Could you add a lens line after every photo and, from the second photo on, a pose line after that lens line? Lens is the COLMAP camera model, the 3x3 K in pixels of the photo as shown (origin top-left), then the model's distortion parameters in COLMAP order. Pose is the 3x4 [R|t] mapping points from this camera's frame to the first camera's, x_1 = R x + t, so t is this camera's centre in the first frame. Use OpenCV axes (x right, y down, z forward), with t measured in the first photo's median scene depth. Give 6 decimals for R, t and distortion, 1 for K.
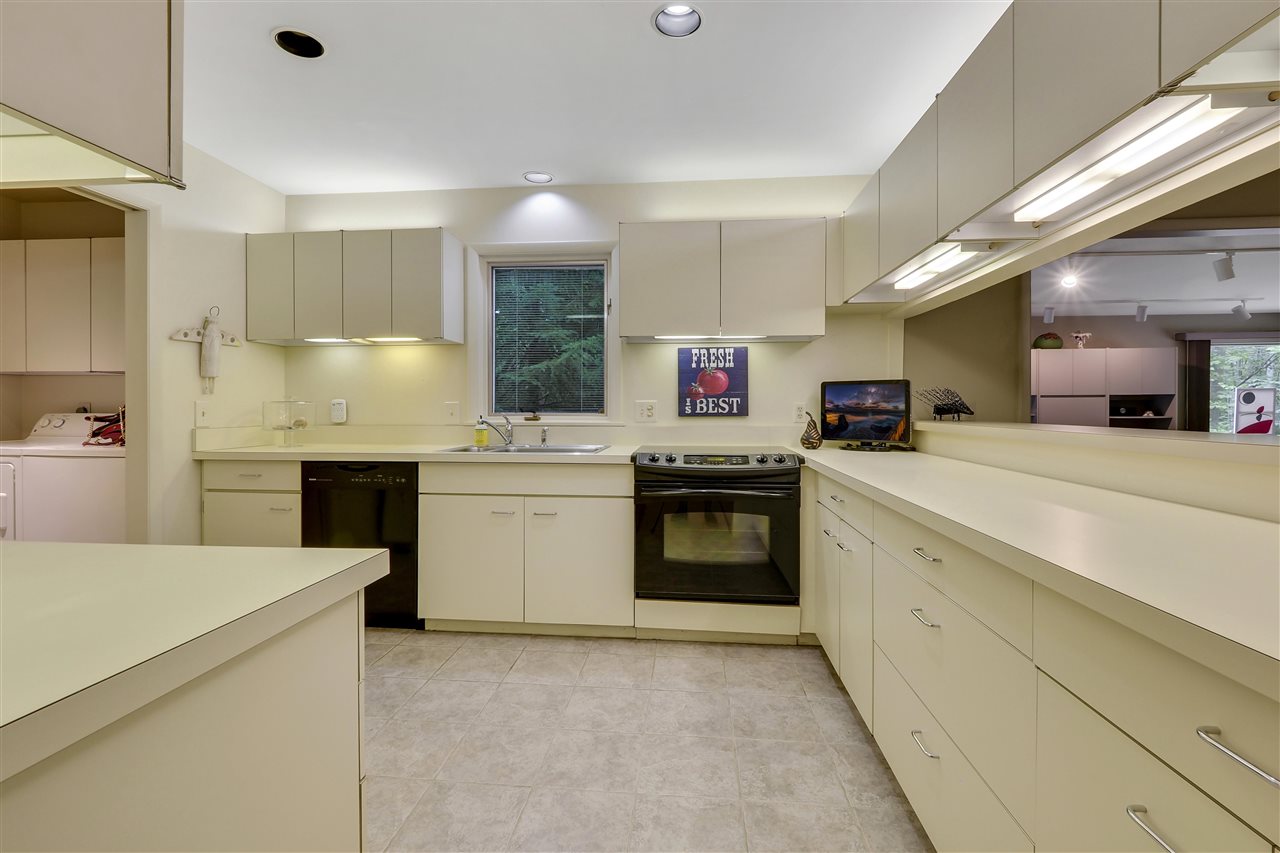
lens RADIAL K [[549.3, 0, 642.4], [0, 549.3, 418.1], [0, 0, 1]] dist [-0.002459, -0.000058]
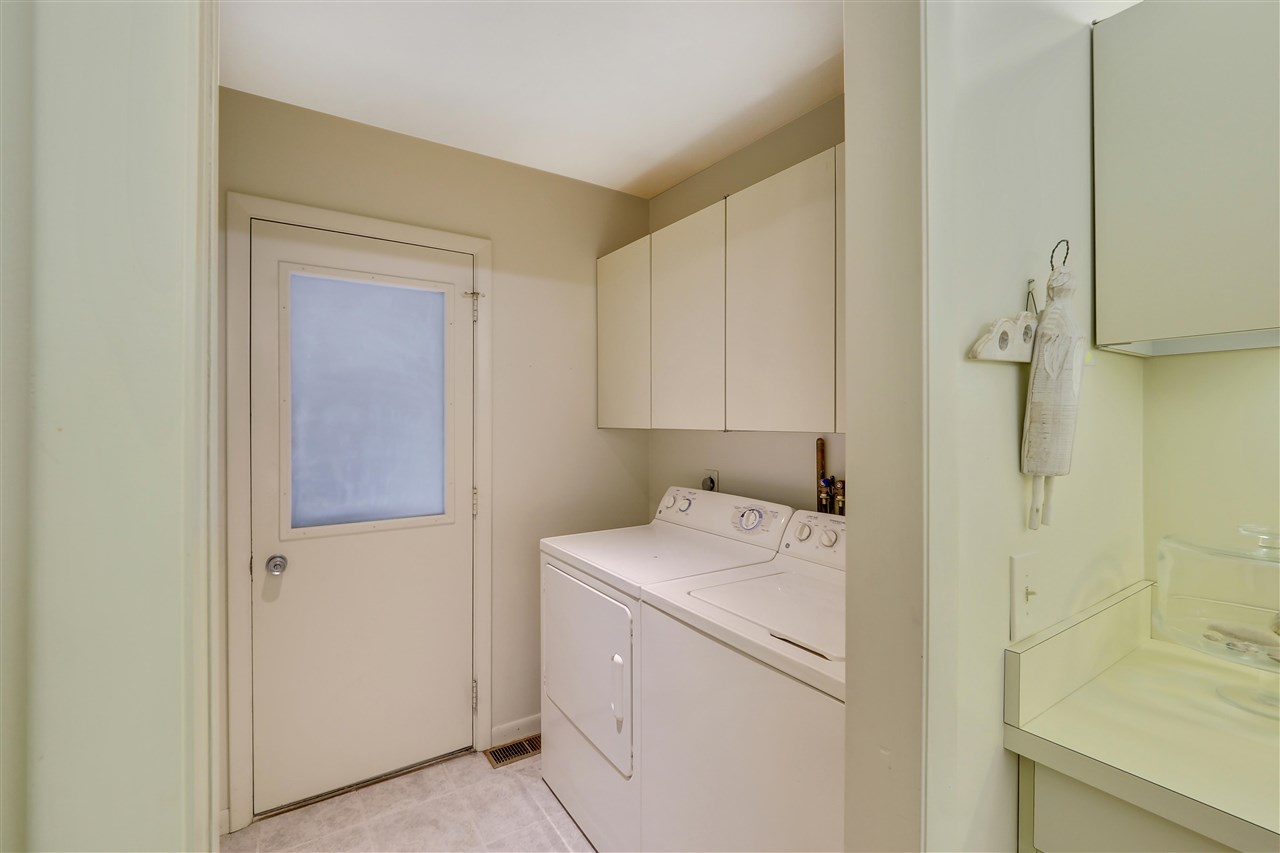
lens RADIAL K [[540.7, 0, 635.9], [0, 540.7, 420.6], [0, 0, 1]] dist [-0.000984, 0.000304]
pose [[0.630652, 0.002230, -0.776063, -0.696649], [-0.011351, 0.999915, -0.006351, -0.099682], [0.775983, 0.012814, 0.630624, 0.633373]]
